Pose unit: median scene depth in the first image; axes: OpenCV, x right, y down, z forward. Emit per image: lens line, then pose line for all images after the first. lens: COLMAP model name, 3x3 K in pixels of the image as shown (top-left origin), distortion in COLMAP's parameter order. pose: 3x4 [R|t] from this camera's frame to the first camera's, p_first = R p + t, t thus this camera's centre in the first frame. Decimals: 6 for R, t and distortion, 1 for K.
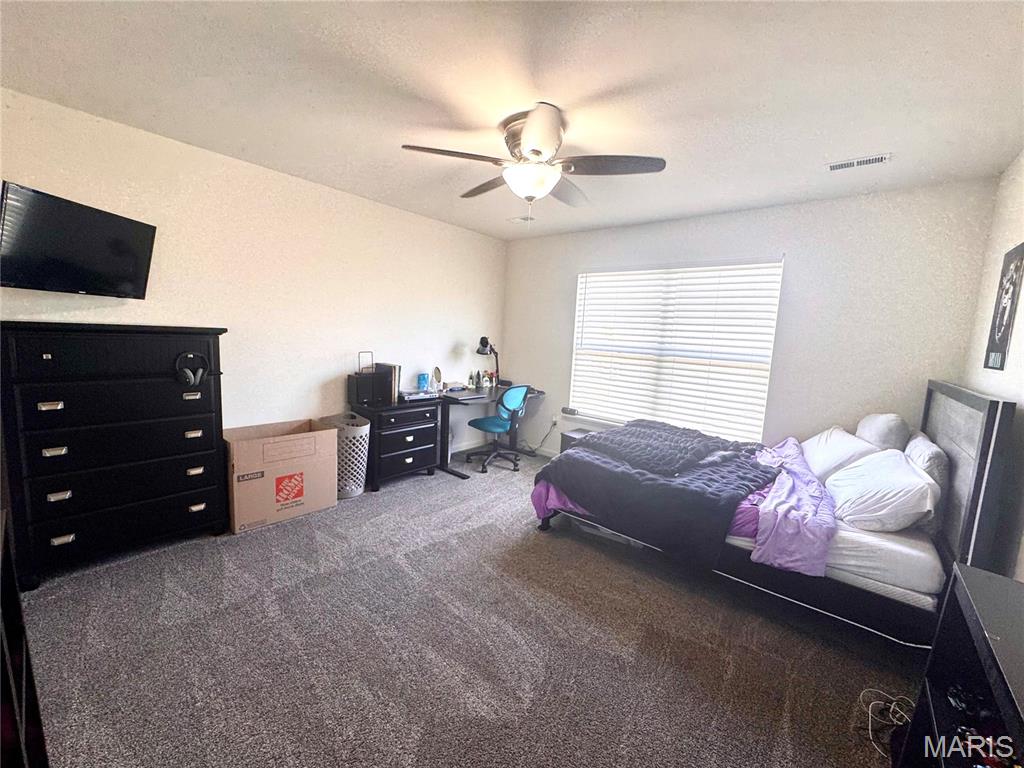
lens RADIAL K [[407.7, 0, 507.5], [0, 407.7, 381.4], [0, 0, 1]] dist [-0.000387, -0.000128]
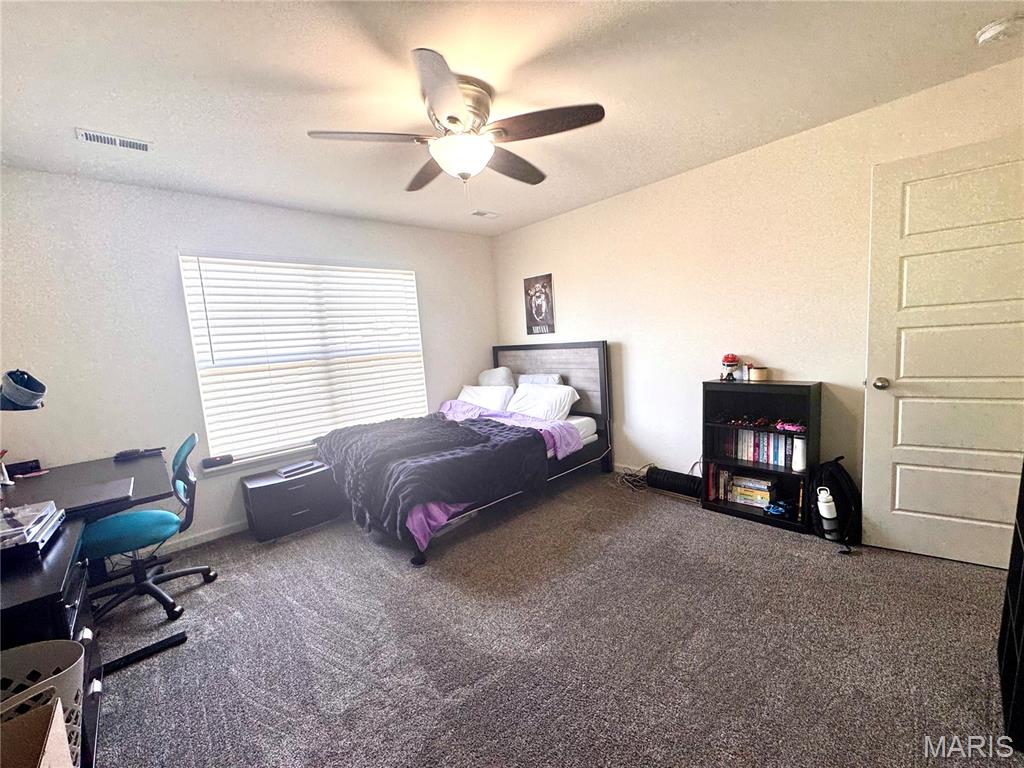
lens RADIAL K [[407.7, 0, 511.8], [0, 407.7, 385.4], [0, 0, 1]] dist [-0.000387, -0.000128]
pose [[0.114055, -0.173690, 0.978173, -0.657893], [0.194980, 0.969363, 0.149391, -0.083047], [-0.974153, 0.173685, 0.144427, 0.634634]]
